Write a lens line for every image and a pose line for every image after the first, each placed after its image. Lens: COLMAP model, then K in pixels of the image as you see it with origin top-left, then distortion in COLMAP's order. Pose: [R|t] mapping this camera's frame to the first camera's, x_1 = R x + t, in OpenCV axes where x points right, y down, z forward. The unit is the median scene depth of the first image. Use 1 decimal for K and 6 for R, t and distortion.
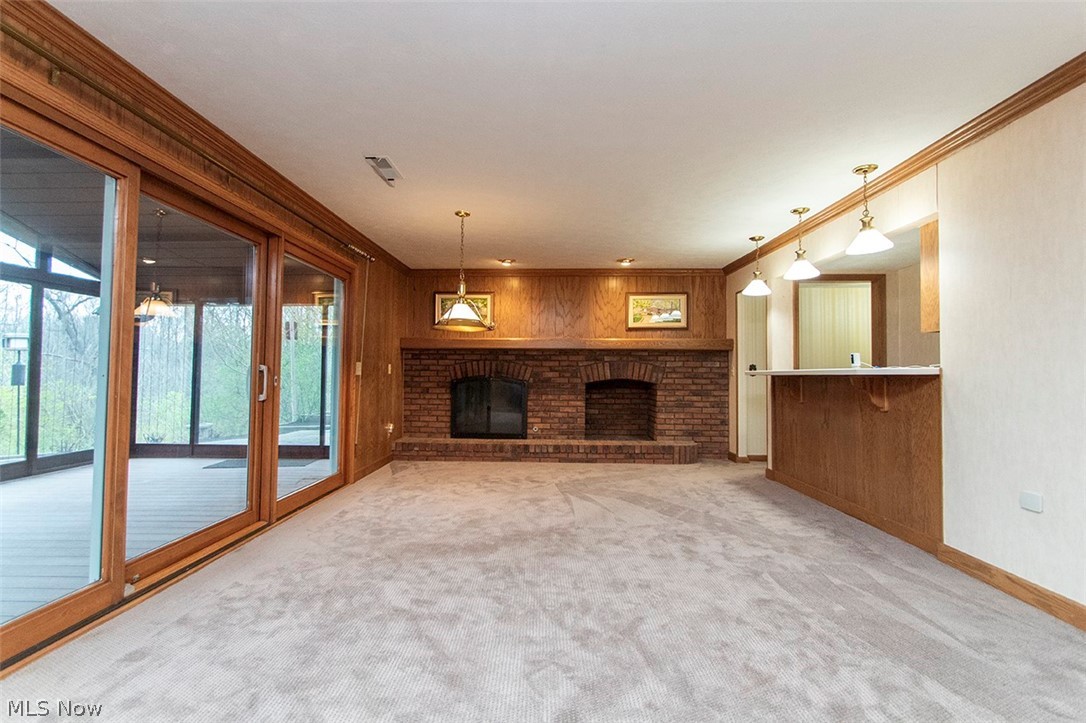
lens RADIAL K [[512.0, 0, 540.1], [0, 512.0, 360.4], [0, 0, 1]] dist [0.008427, -0.004723]
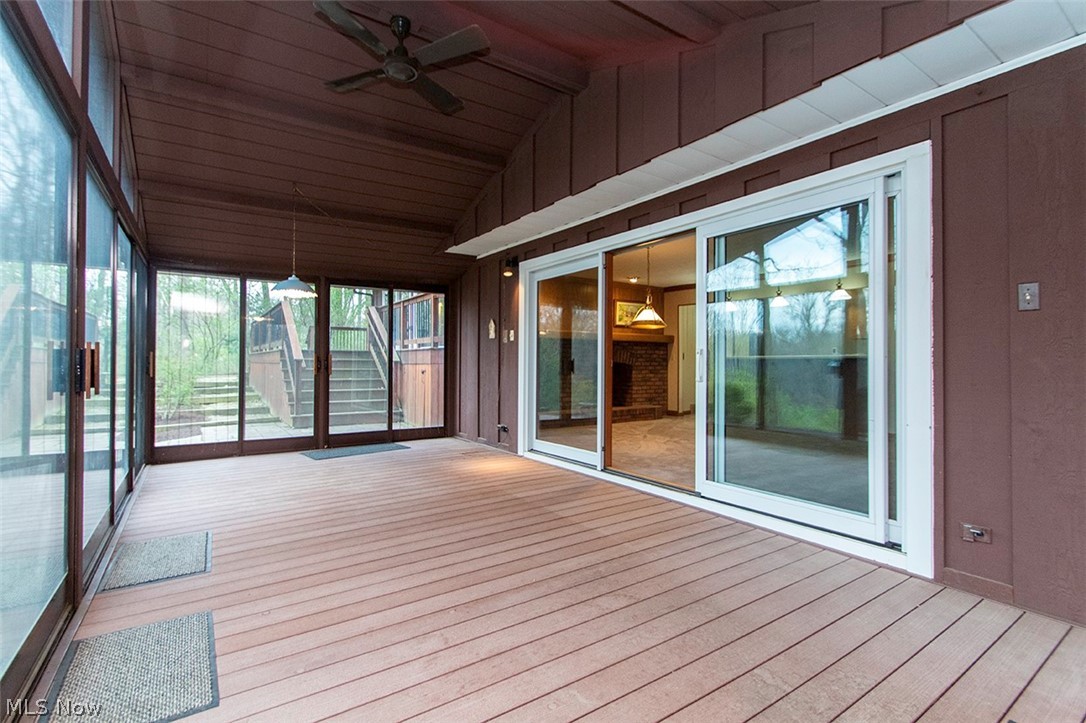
lens RADIAL K [[512.0, 0, 543.7], [0, 512.0, 358.4], [0, 0, 1]] dist [0.008427, -0.004723]
pose [[0.814709, -0.003021, 0.579862, -0.791020], [-0.012125, 0.999679, 0.022244, -0.002465], [-0.579743, -0.025153, 0.814411, -0.005907]]
